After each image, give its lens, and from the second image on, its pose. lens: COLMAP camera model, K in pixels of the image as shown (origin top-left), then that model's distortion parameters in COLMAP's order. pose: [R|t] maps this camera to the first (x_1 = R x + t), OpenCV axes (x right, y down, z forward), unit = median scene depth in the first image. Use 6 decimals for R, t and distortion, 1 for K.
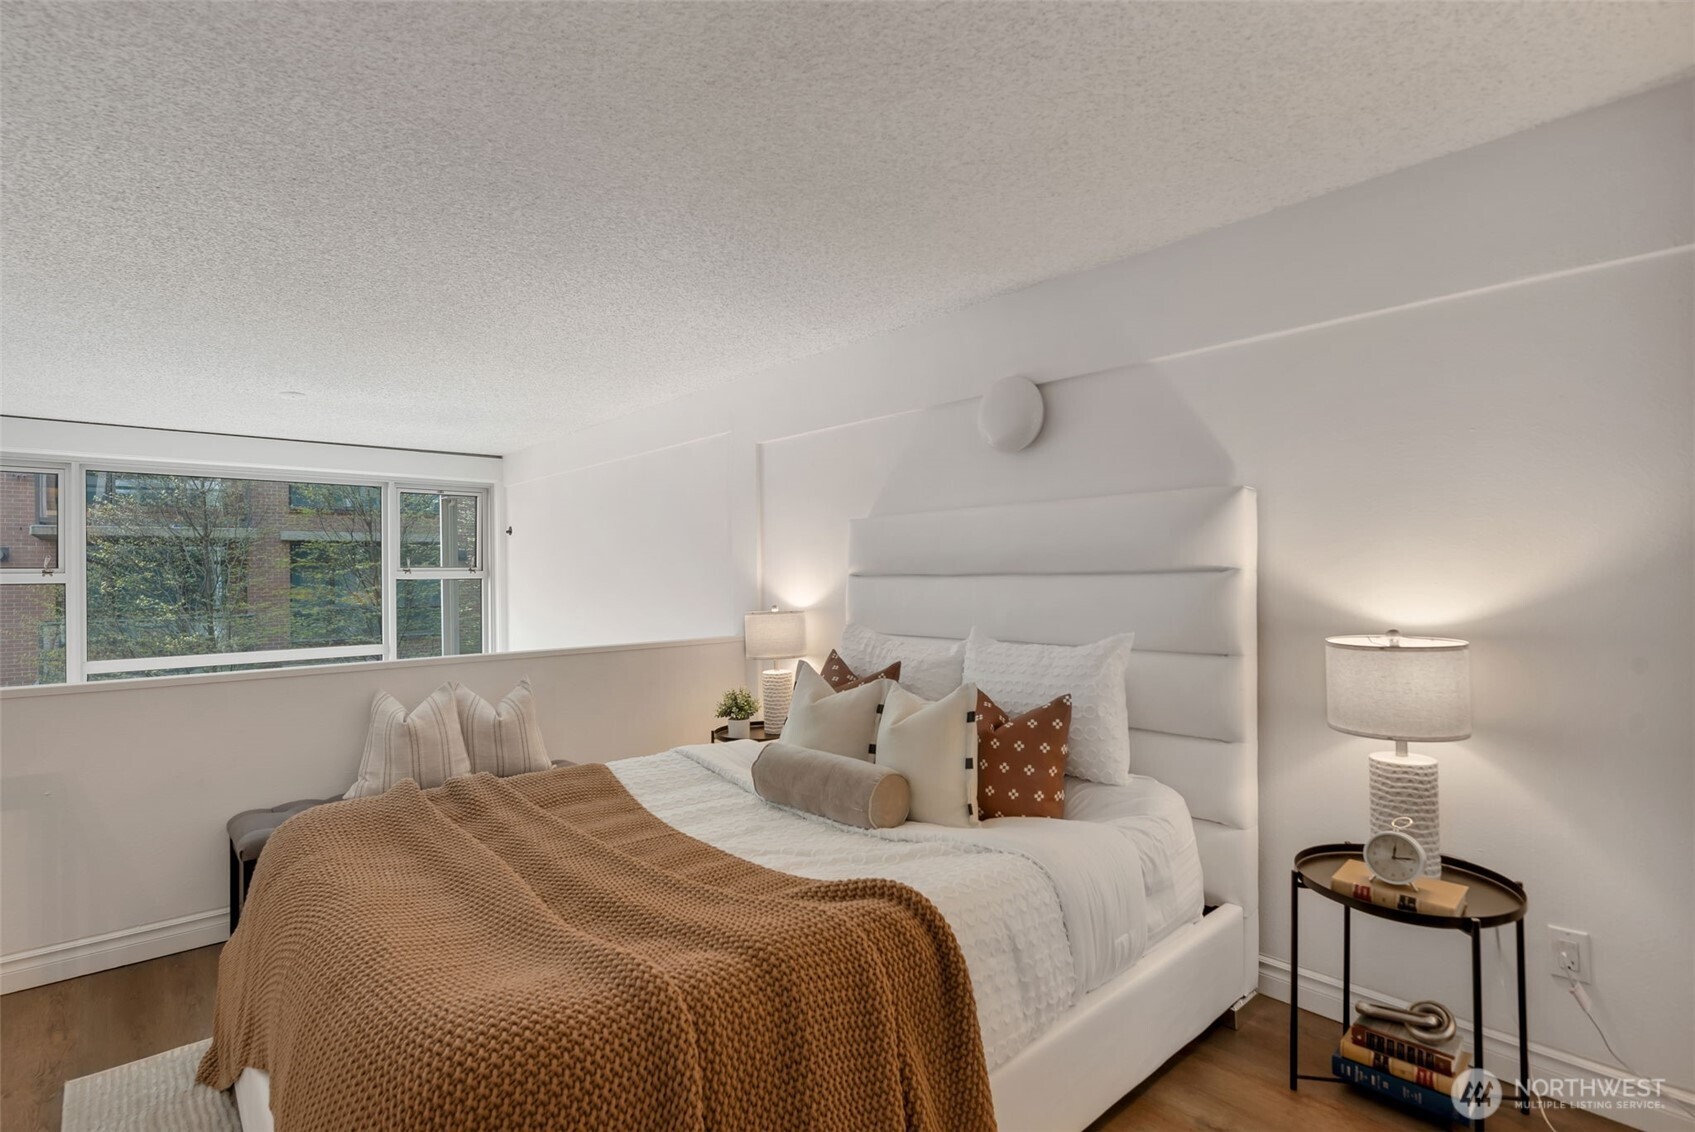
lens RADIAL K [[784.9, 0, 853.2], [0, 784.9, 583.9], [0, 0, 1]] dist [-0.003778, -0.000623]
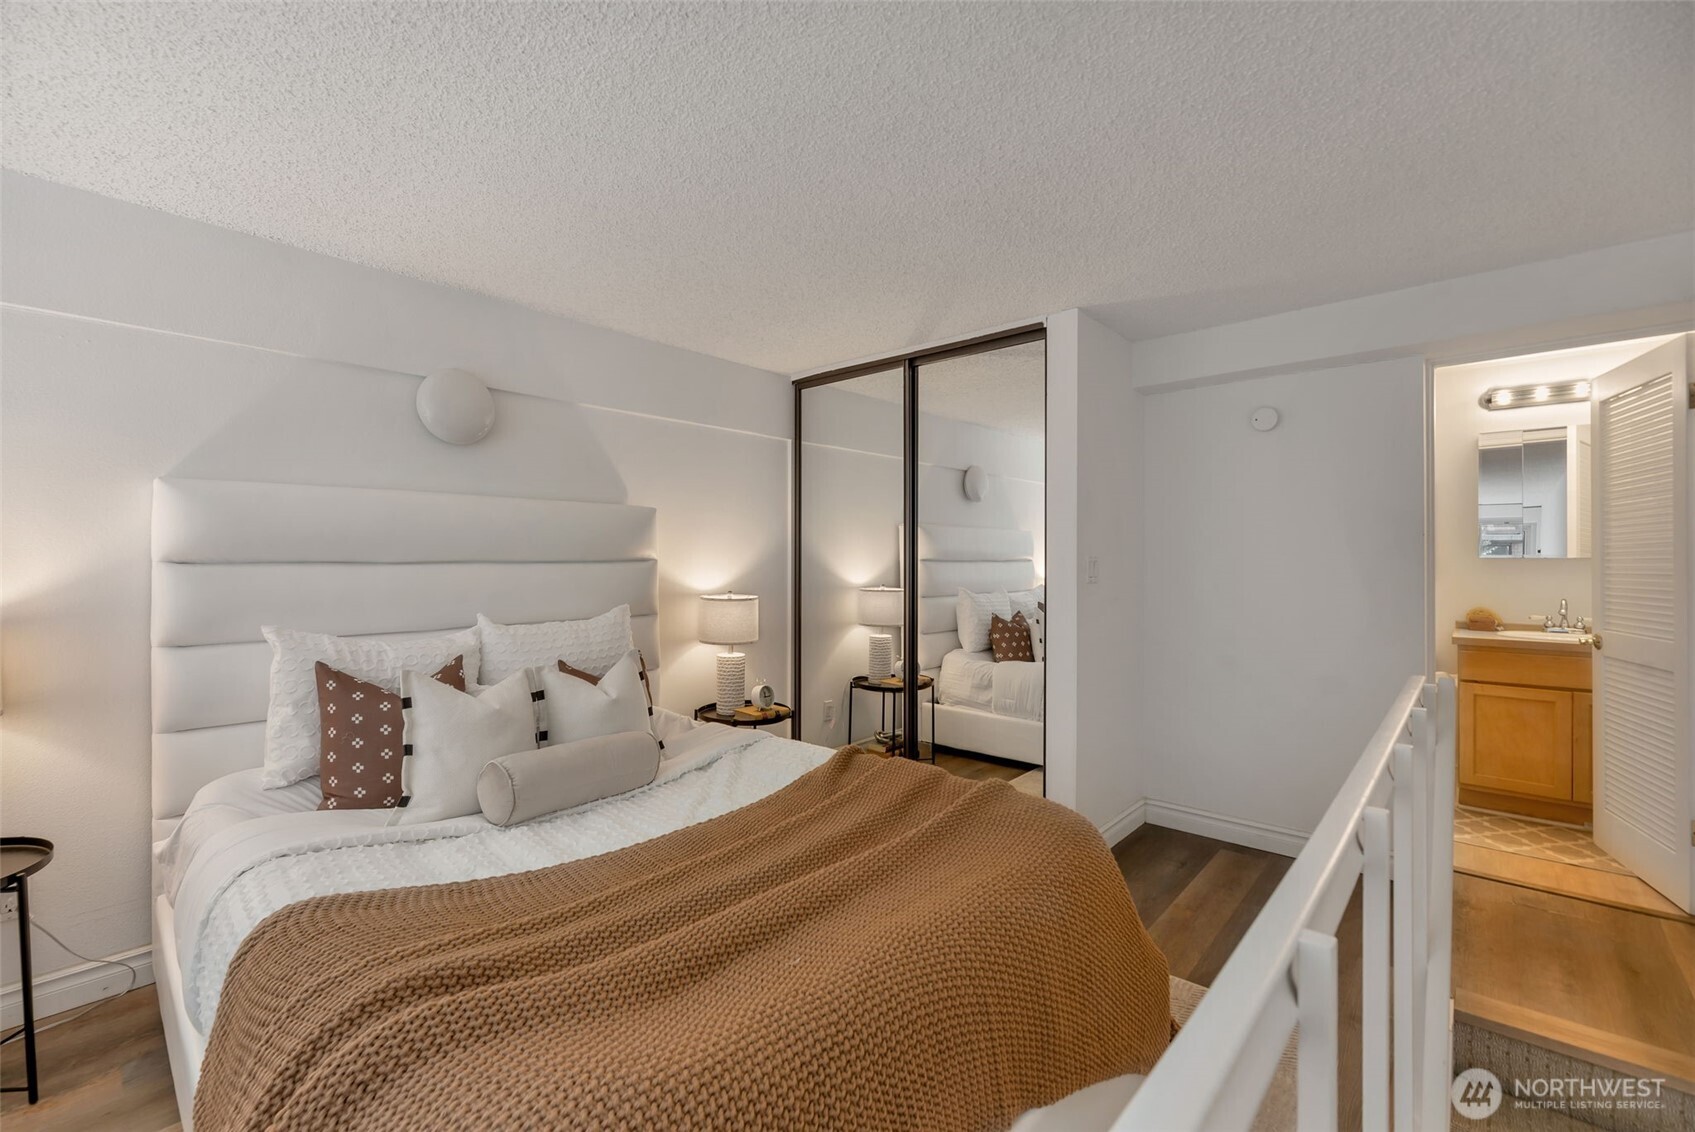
lens RADIAL K [[717.8, 0, 845.7], [0, 717.8, 545.8], [0, 0, 1]] dist [-0.007059, -0.000070]
pose [[-0.111262, 0.023521, 0.993513, -1.050859], [0.007029, 0.999713, -0.022881, -0.010261], [-0.993766, 0.004437, -0.111396, 0.811886]]
